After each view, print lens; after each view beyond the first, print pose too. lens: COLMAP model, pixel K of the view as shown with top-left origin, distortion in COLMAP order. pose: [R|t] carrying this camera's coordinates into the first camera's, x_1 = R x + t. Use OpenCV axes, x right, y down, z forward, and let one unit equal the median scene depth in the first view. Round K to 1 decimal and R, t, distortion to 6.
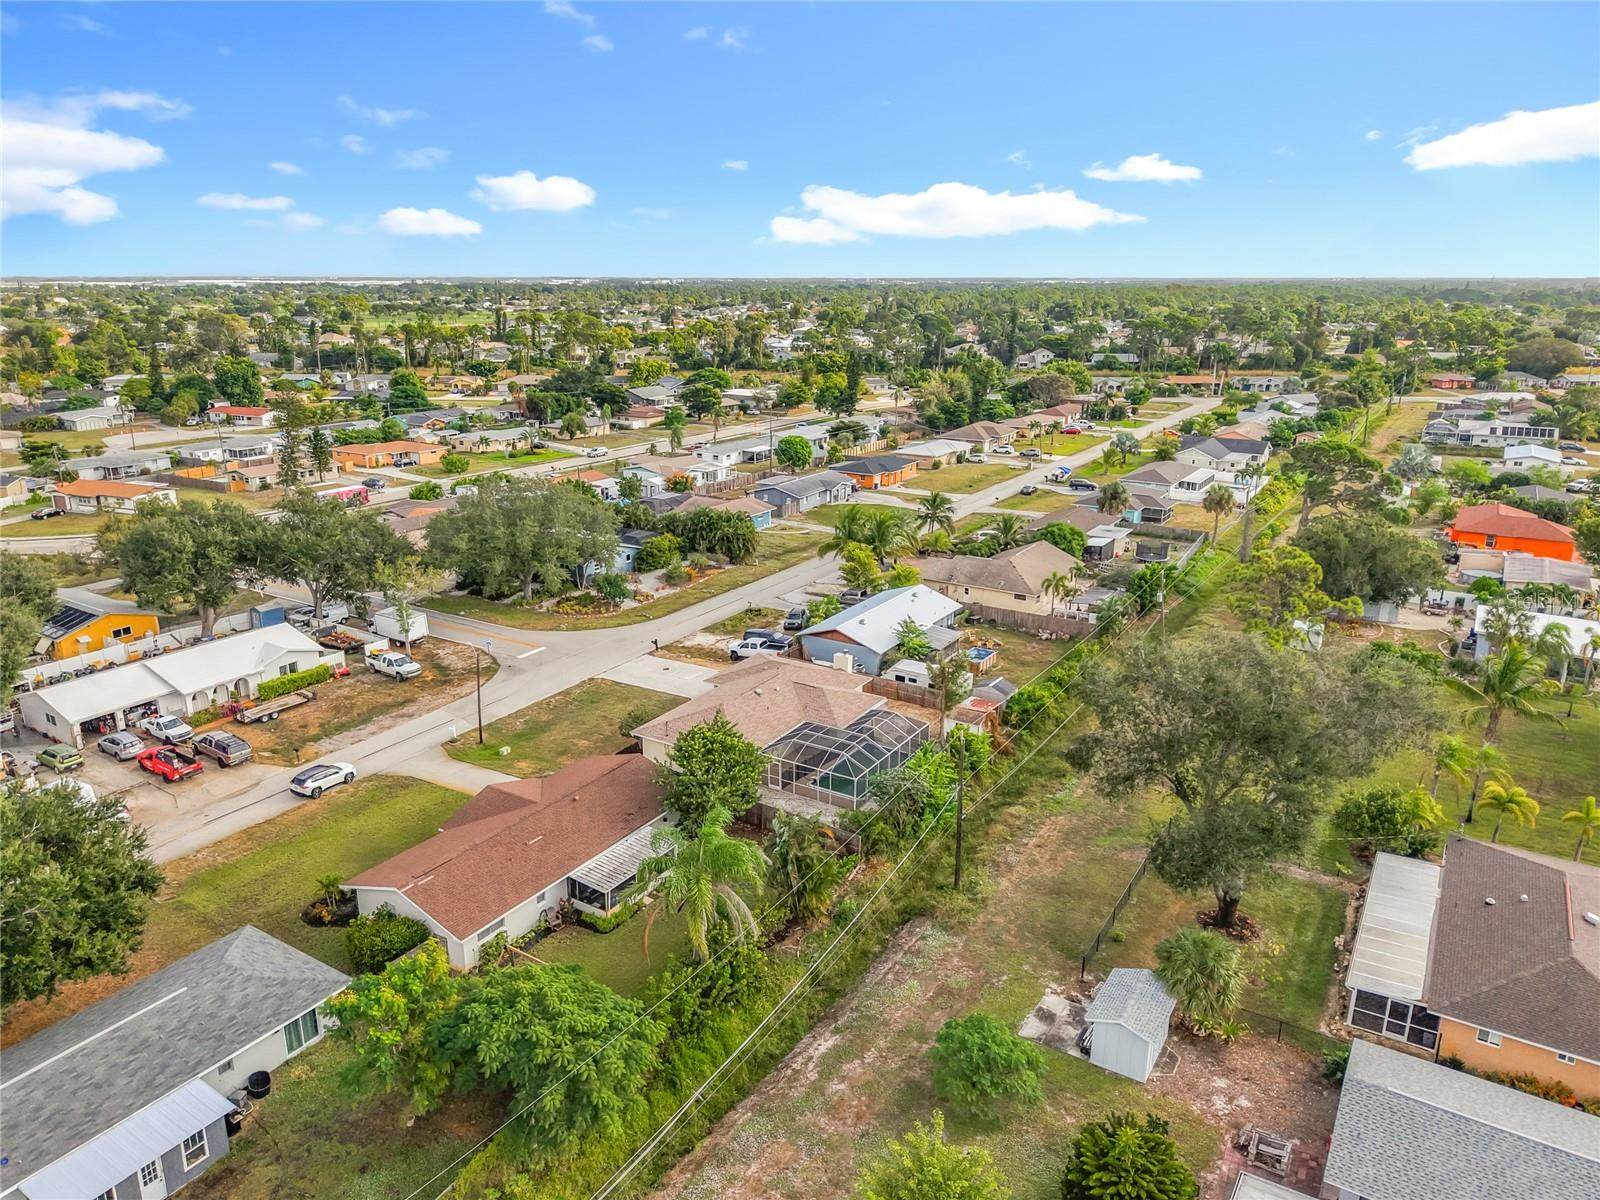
lens RADIAL K [[1063.2, 0, 781.8], [0, 1063.2, 559.2], [0, 0, 1]] dist [0.076086, -0.001343]
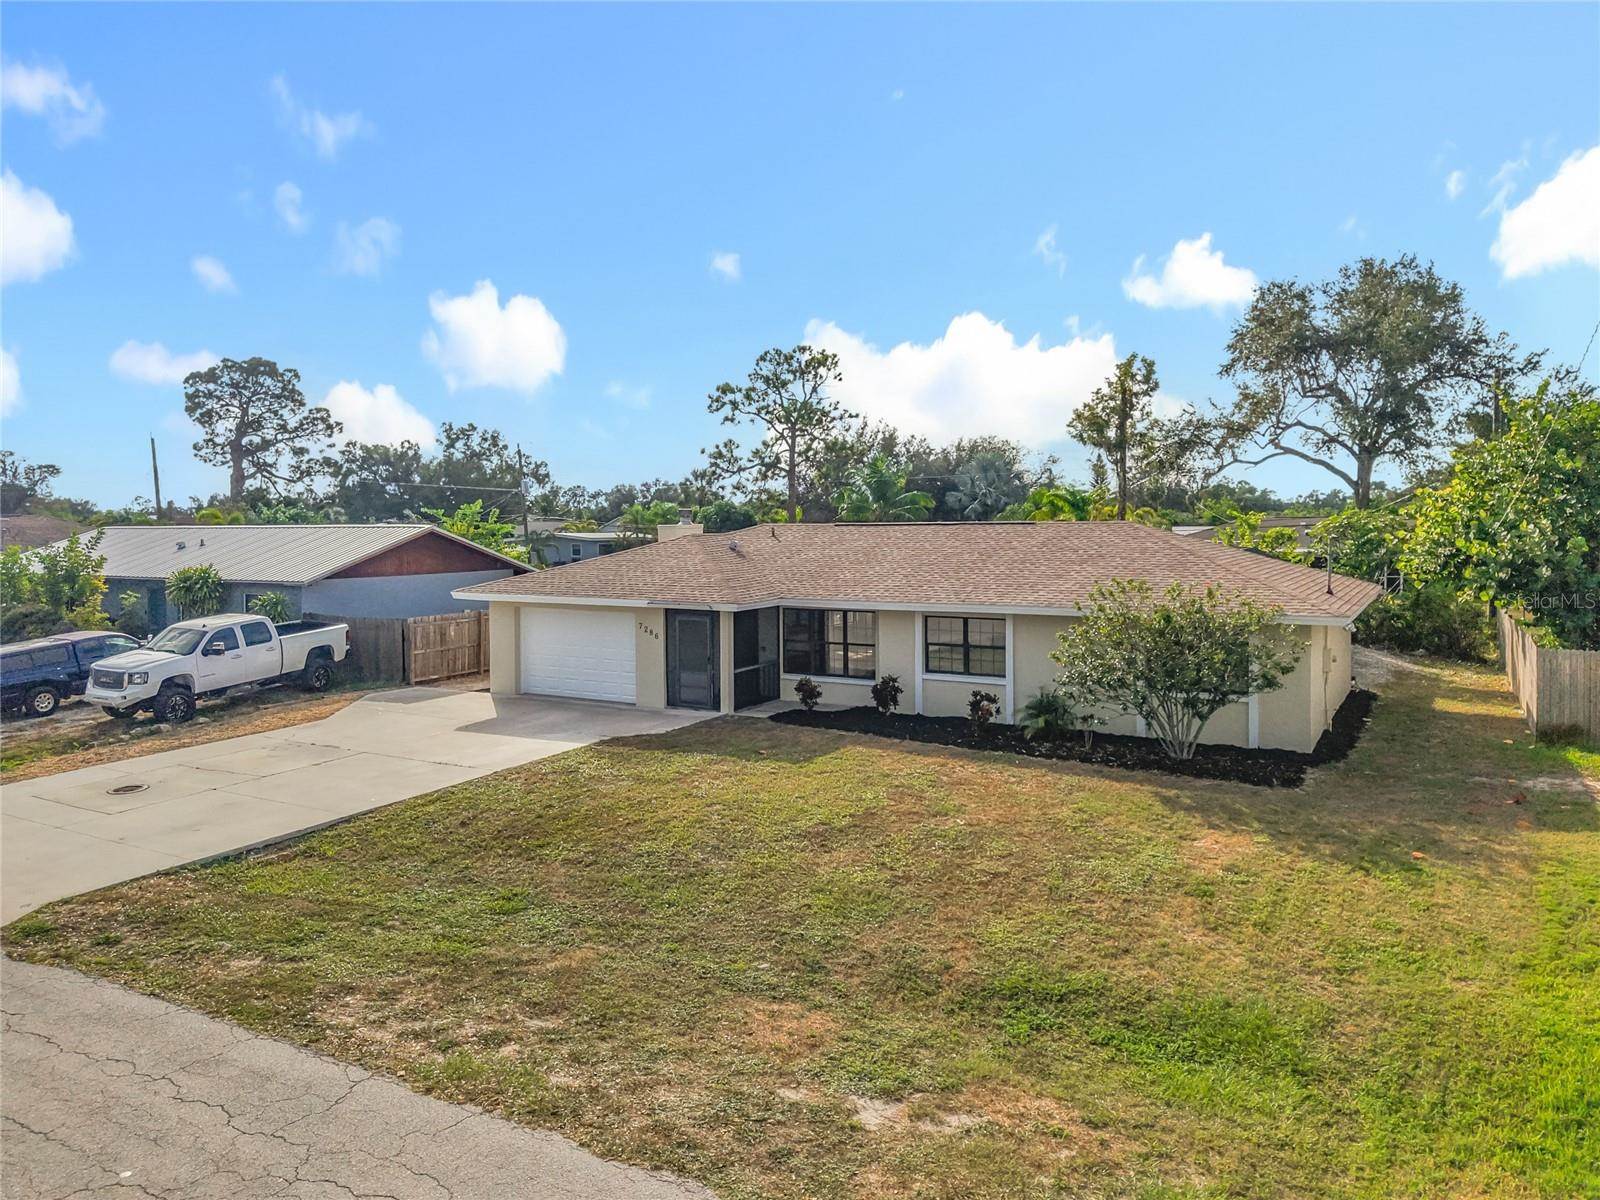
lens RADIAL K [[1157.8, 0, 792.5], [0, 1157.8, 508.3], [0, 0, 1]] dist [0.006740, -0.001355]
pose [[-0.055527, 0.015163, 0.998342, -0.279025], [0.252804, 0.967517, -0.000634, 0.077221], [-0.965923, 0.252350, -0.057557, 0.802964]]
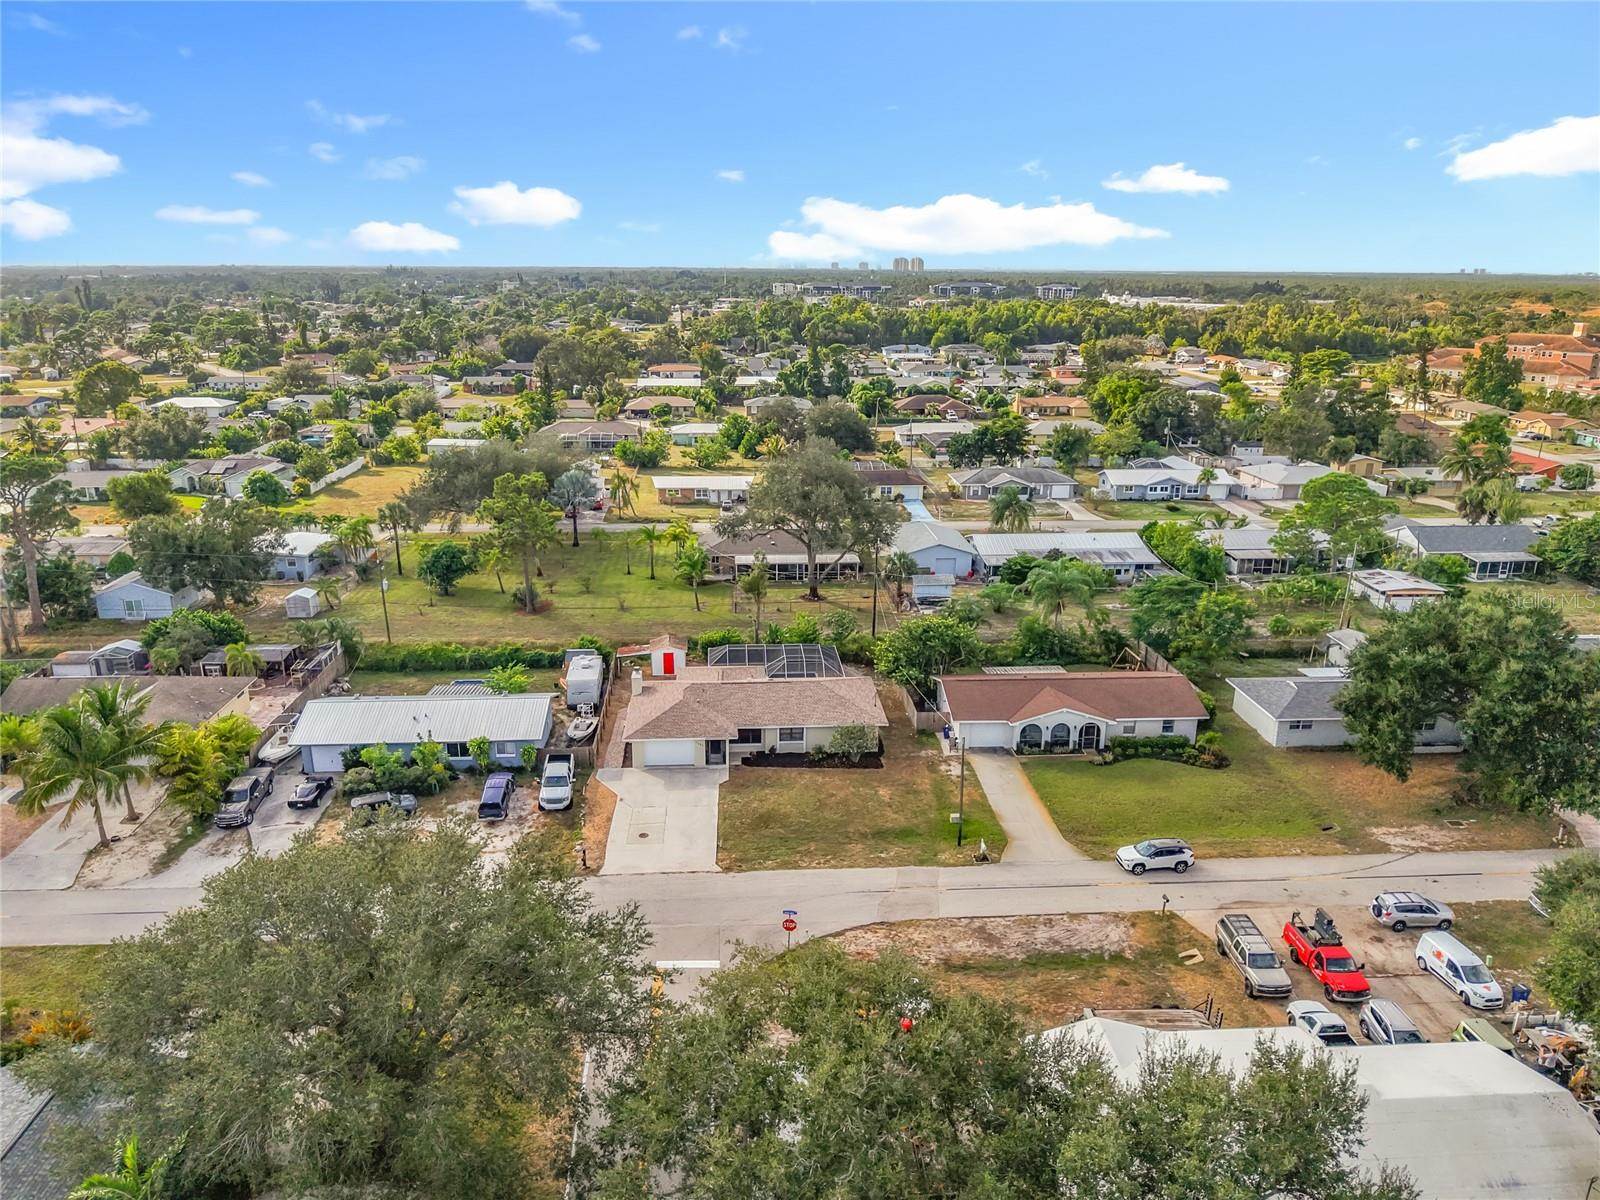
lens RADIAL K [[1095.8, 0, 800.0], [0, 1095.8, 600.0], [0, 0, 1]] dist [0.062075, -0.063753]
pose [[-0.602952, -0.230429, 0.763774, -0.616070], [0.193890, 0.886346, 0.420473, -0.284584], [-0.773857, 0.401613, -0.489746, 1.090904]]
